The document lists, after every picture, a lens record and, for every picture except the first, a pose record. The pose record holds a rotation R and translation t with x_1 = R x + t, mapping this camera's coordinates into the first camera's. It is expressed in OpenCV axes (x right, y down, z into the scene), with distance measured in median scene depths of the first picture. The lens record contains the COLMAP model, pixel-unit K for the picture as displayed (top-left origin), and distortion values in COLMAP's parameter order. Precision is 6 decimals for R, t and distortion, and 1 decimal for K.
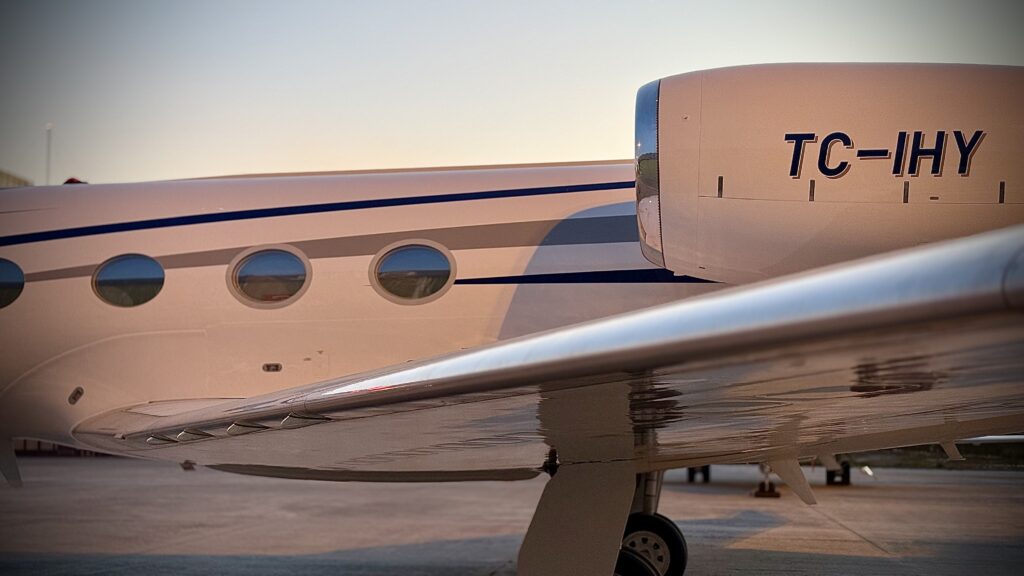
lens RADIAL K [[1403.3, 0, 511.7], [0, 1403.3, 288.0], [0, 0, 1]] dist [0.040131, 0.000000]
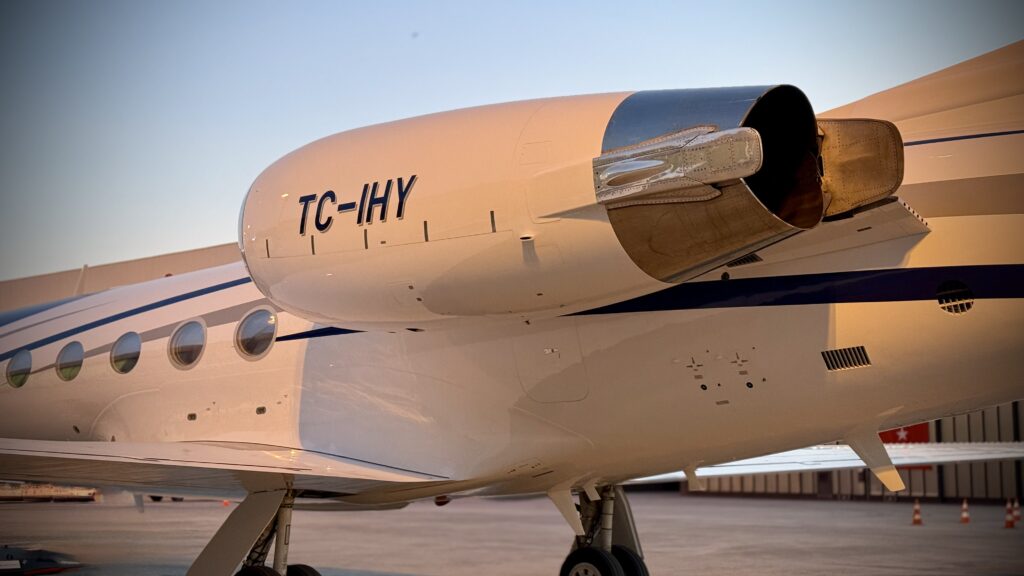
lens RADIAL K [[1403.3, 0, 511.3], [0, 1403.3, 288.3], [0, 0, 1]] dist [0.040131, 0.000000]
pose [[0.837167, -0.083294, -0.540567, 0.946358], [0.065121, 0.996485, -0.052692, 0.033823], [0.543056, 0.008910, 0.839649, 0.149184]]
